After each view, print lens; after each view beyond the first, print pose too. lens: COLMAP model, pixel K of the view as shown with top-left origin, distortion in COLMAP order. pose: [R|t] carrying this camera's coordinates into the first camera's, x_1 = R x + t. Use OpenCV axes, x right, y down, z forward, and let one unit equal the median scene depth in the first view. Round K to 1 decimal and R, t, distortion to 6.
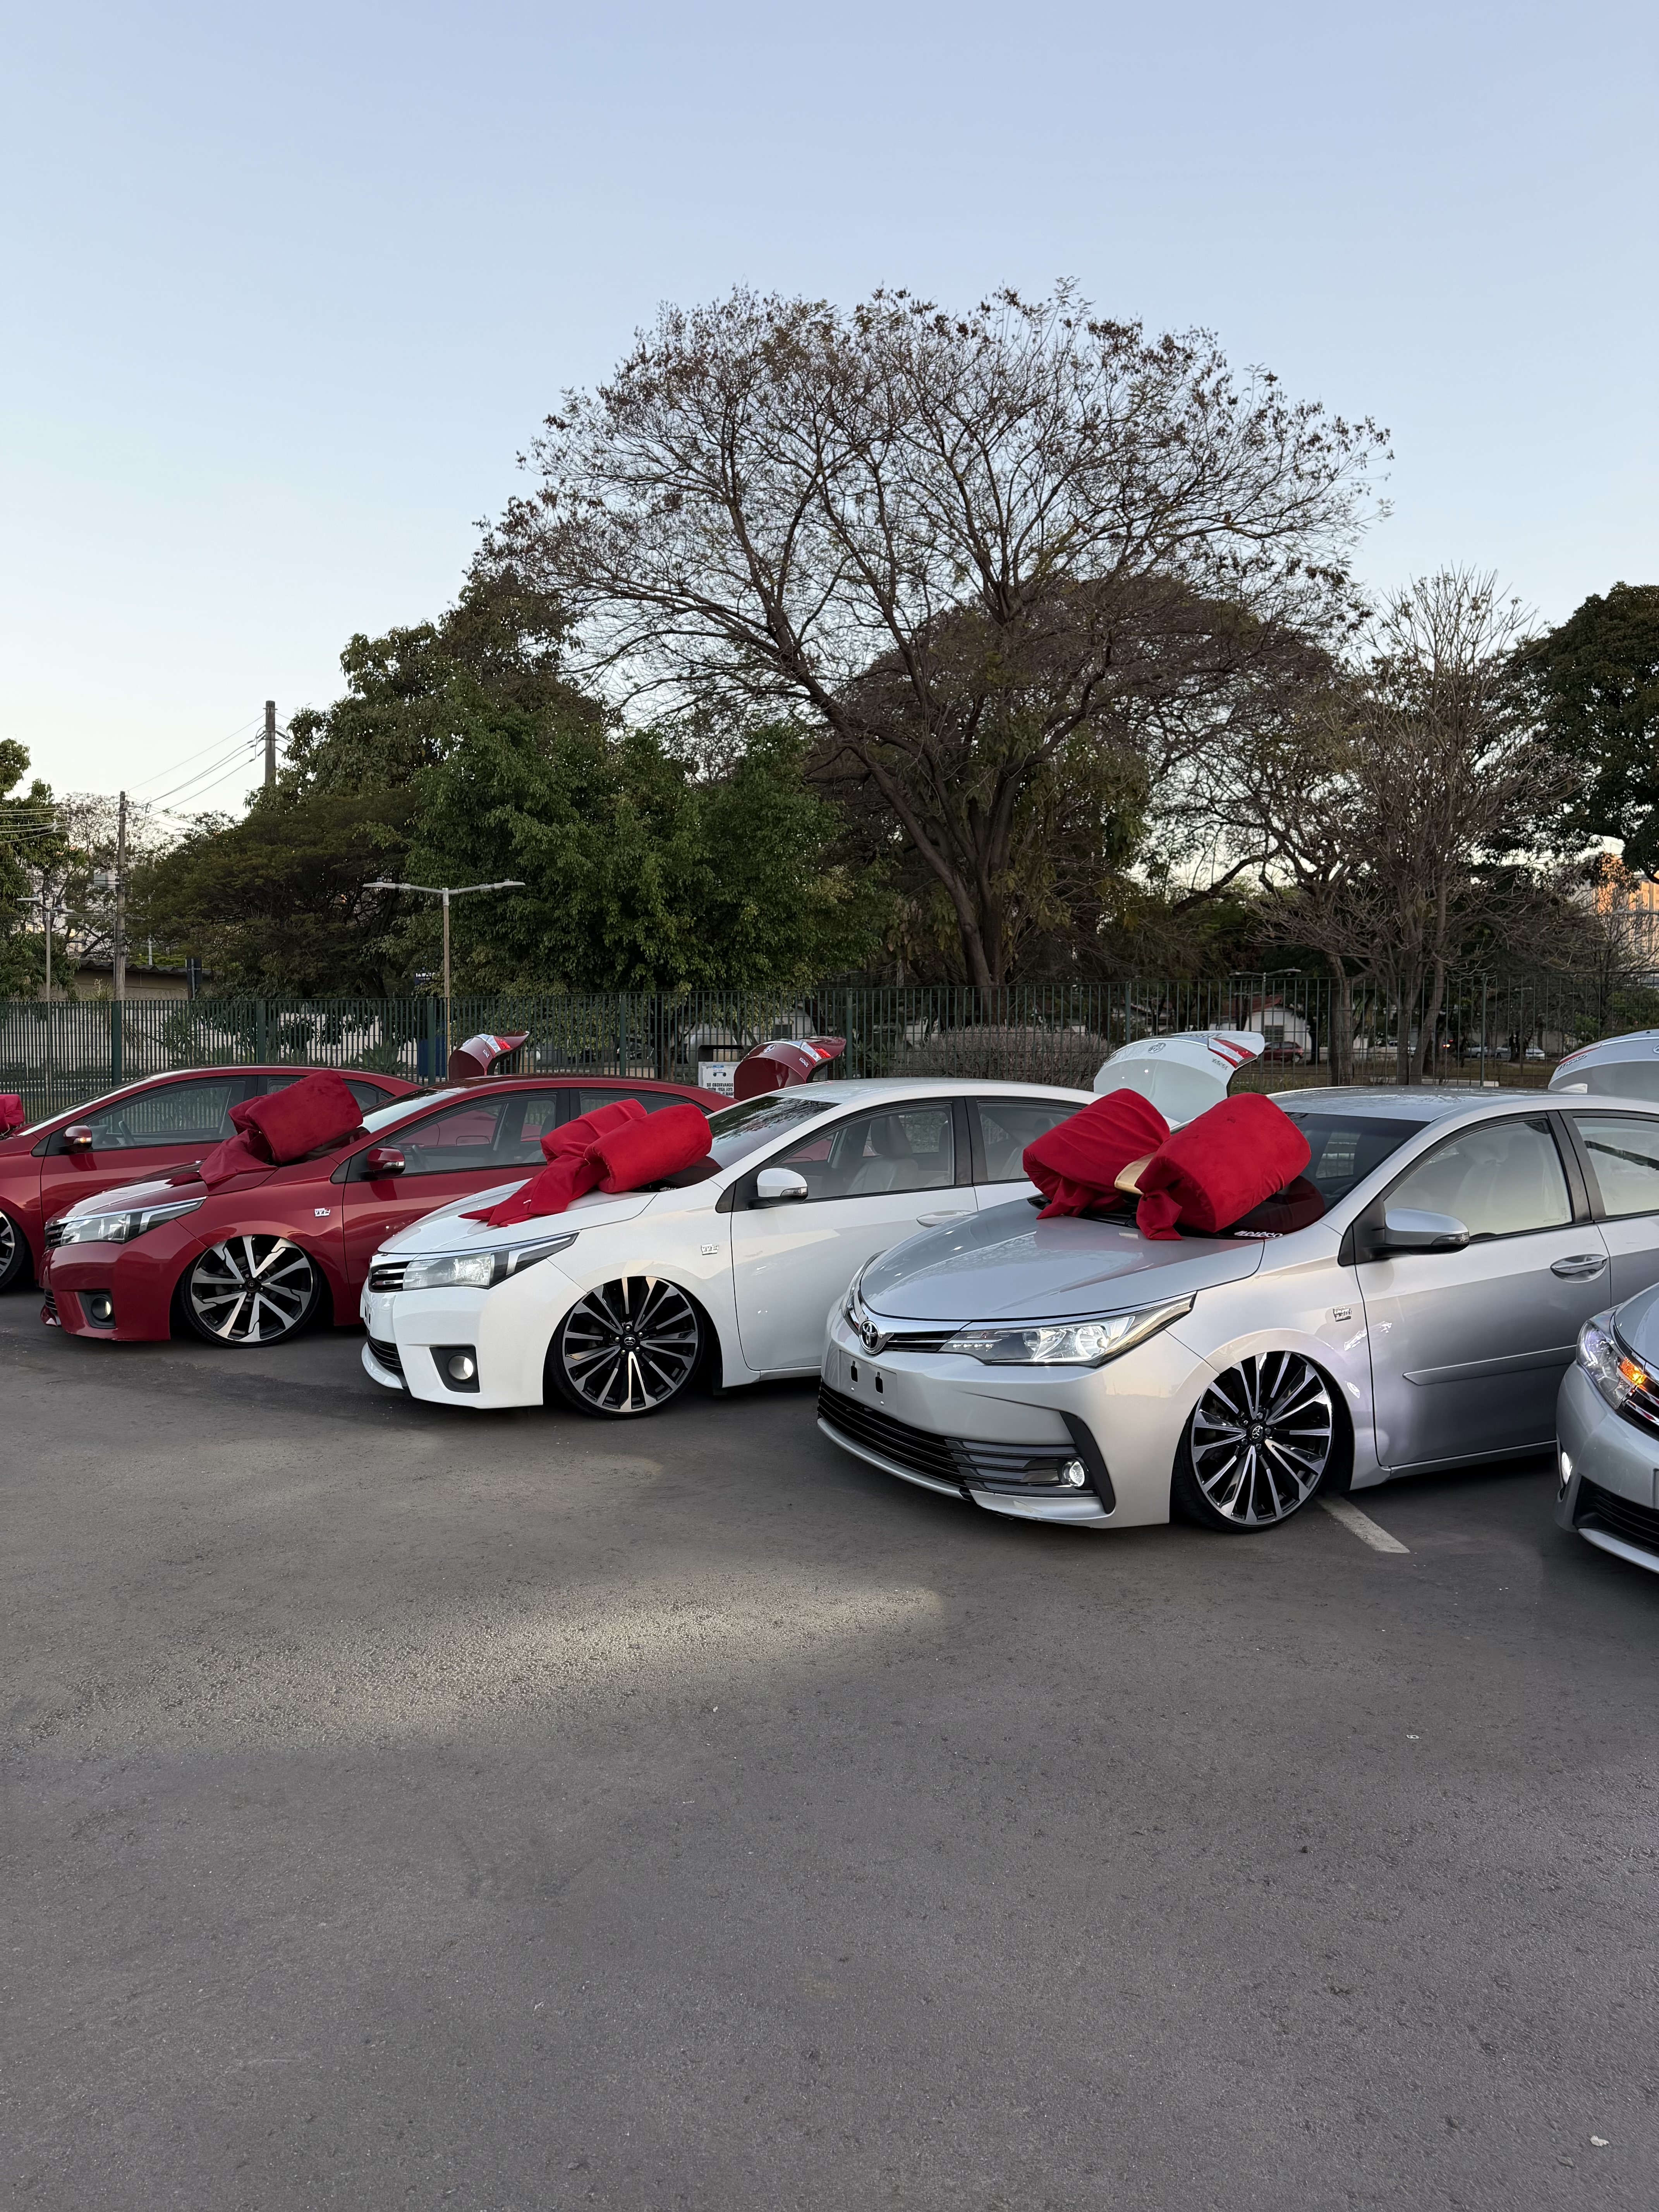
lens RADIAL K [[1670.2, 0, 829.5], [0, 1670.2, 1106.0], [0, 0, 1]] dist [-0.004406, 0.001772]
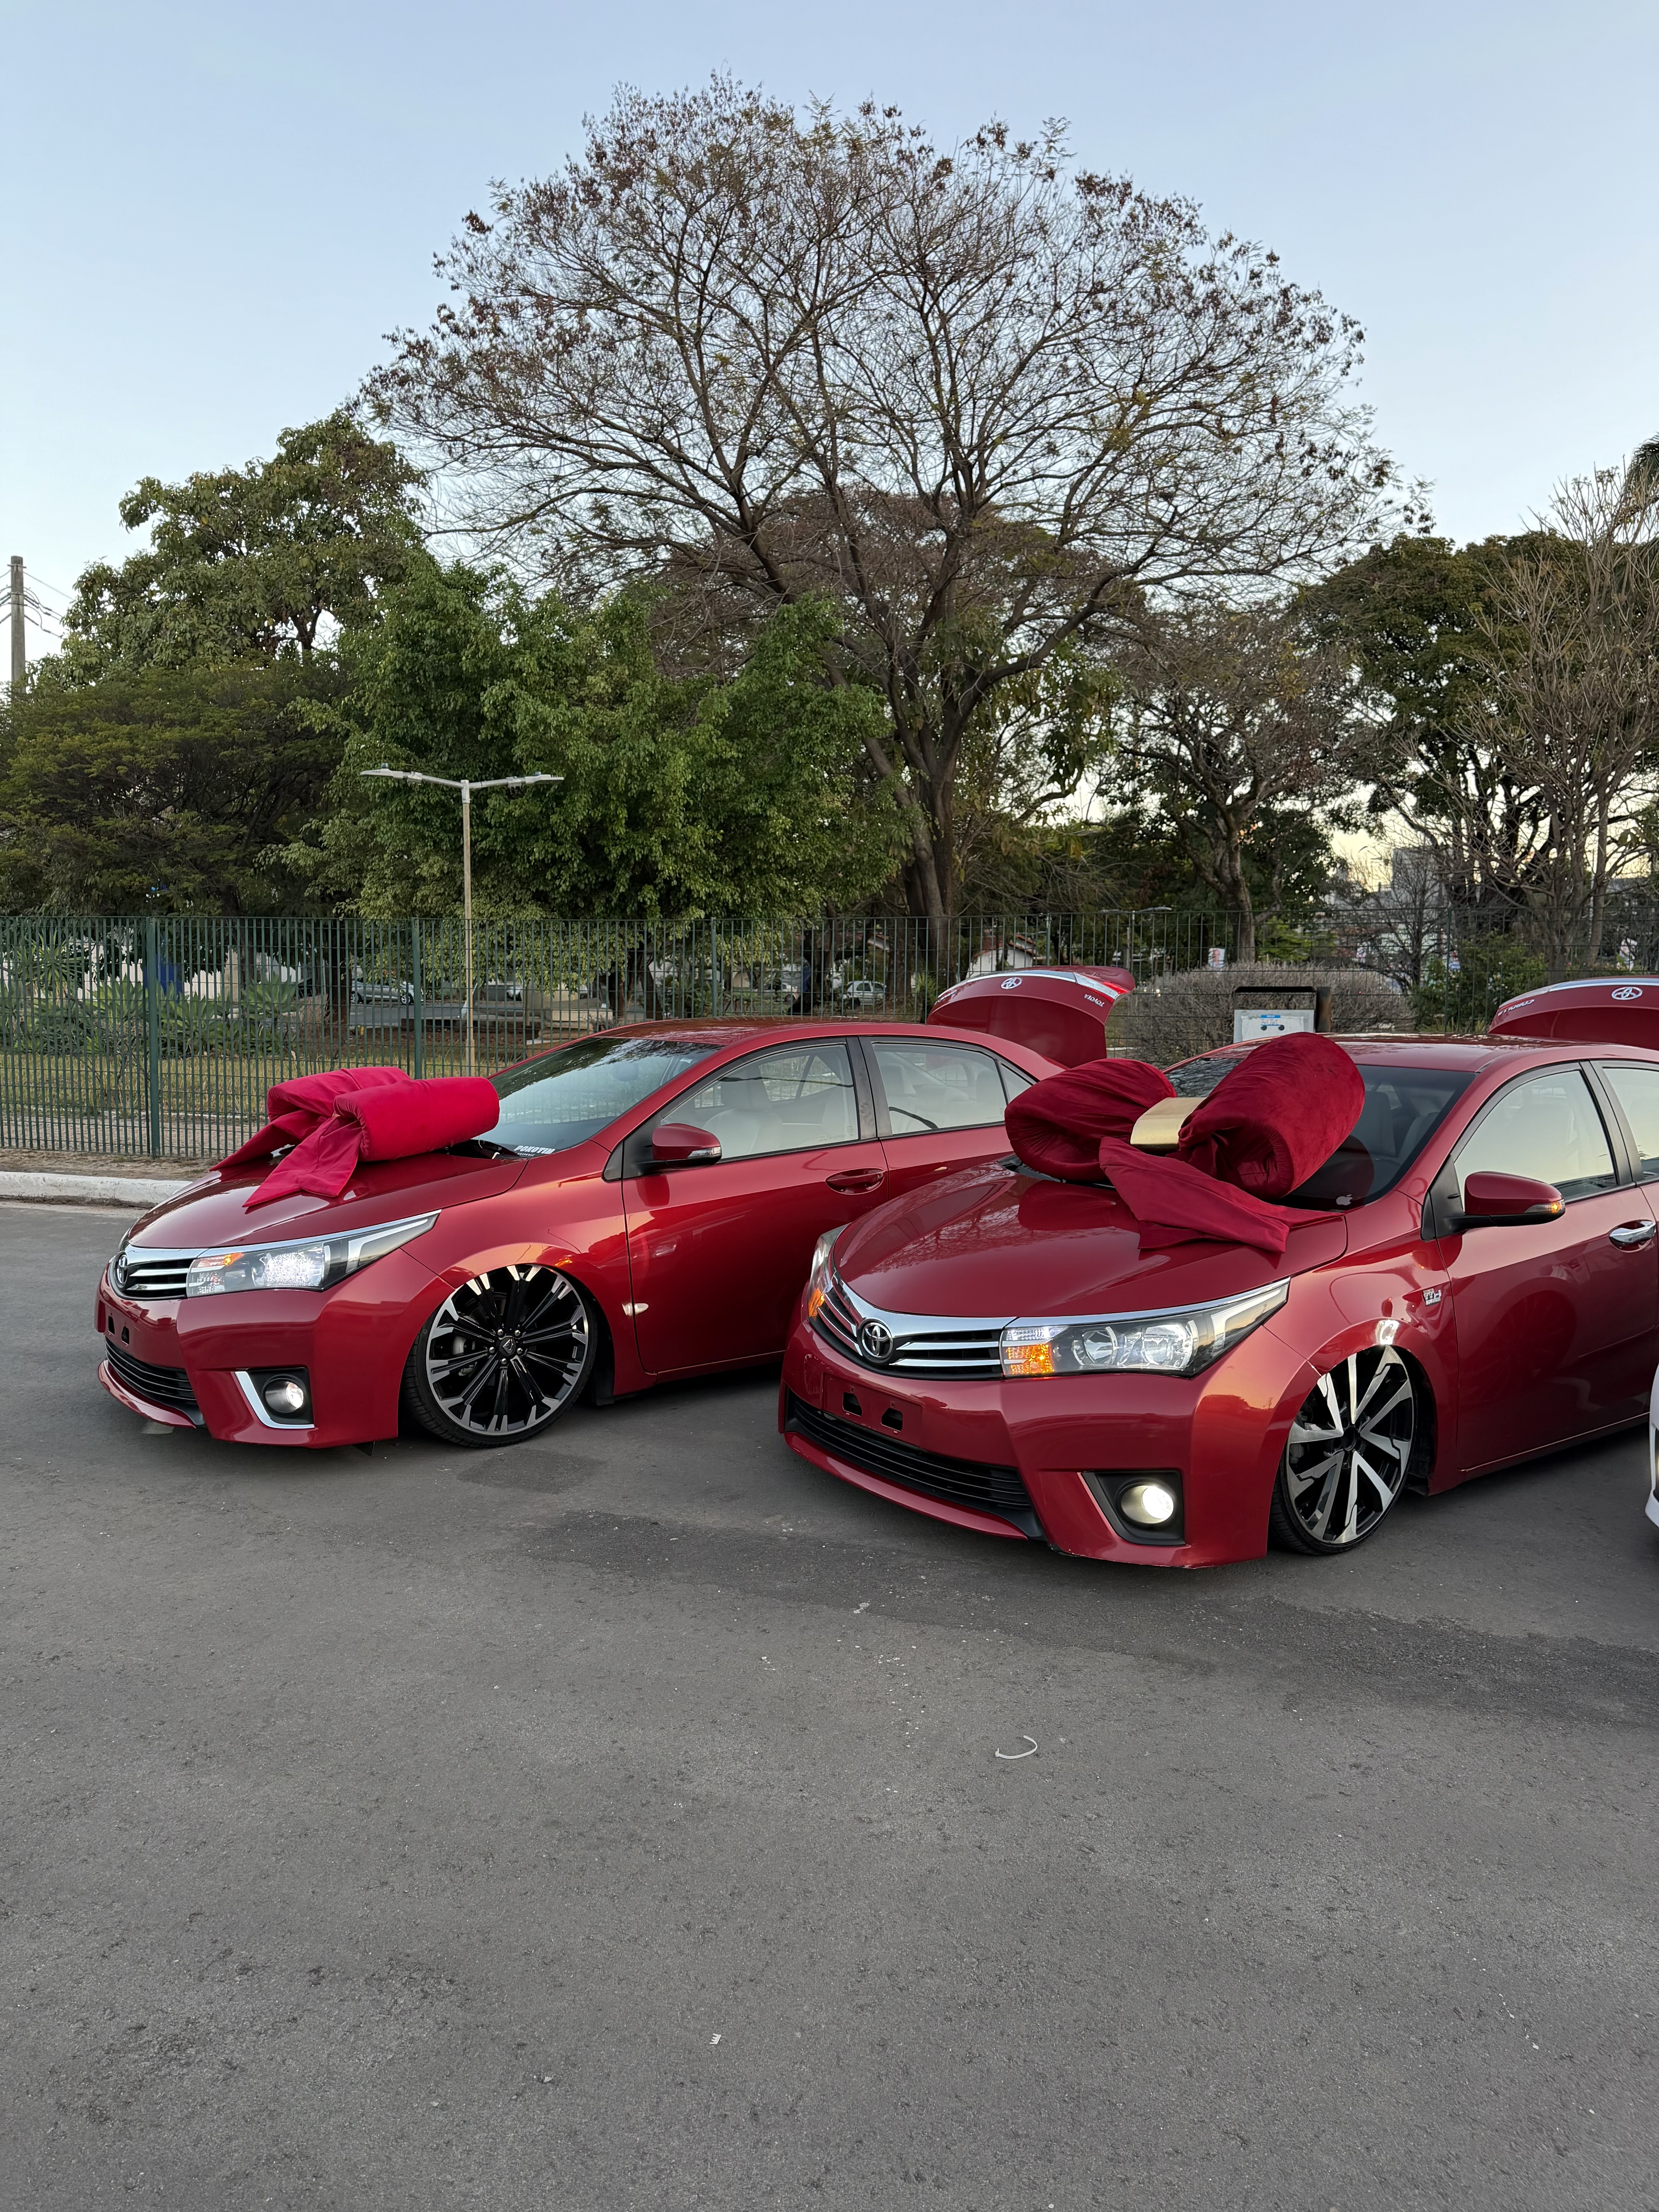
lens RADIAL K [[1670.2, 0, 829.5], [0, 1670.2, 1106.0], [0, 0, 1]] dist [-0.004406, 0.001772]
pose [[0.976007, -0.007296, 0.217616, -0.188575], [-0.000955, 0.999285, 0.037789, -0.006115], [-0.217736, -0.037090, 0.975303, 0.154237]]
